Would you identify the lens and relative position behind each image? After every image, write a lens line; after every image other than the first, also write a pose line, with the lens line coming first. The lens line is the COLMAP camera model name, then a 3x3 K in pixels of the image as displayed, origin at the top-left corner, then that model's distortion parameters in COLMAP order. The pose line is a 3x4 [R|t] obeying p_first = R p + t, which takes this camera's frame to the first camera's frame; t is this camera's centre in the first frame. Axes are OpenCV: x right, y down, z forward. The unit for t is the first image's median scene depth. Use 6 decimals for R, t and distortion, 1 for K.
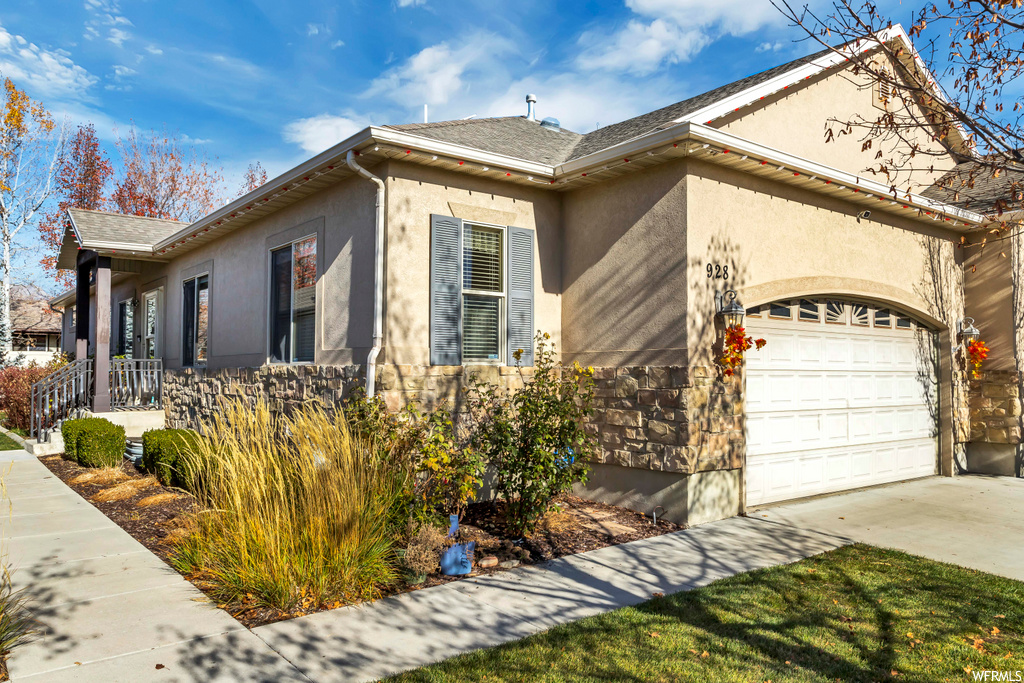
lens RADIAL K [[749.1, 0, 512.0], [0, 749.1, 341.5], [0, 0, 1]] dist [0.000048, 0.000144]
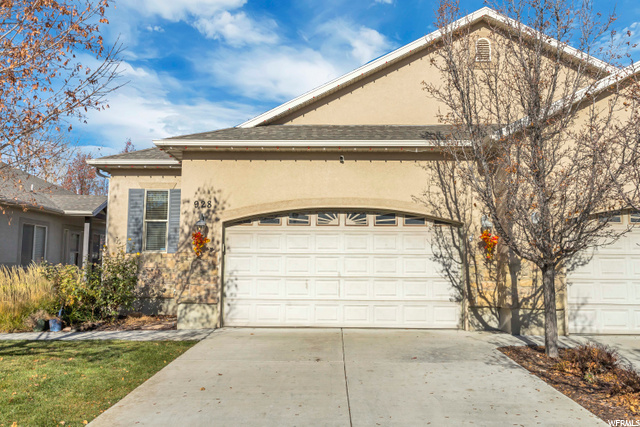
lens RADIAL K [[504.9, 0, 320.0], [0, 504.9, 213.5], [0, 0, 1]] dist [-0.000178, -0.000024]
pose [[0.783255, -0.063200, -0.618480, 1.350028], [0.023921, 0.997147, -0.071600, 0.035384], [0.621240, 0.041287, 0.782532, 0.133704]]
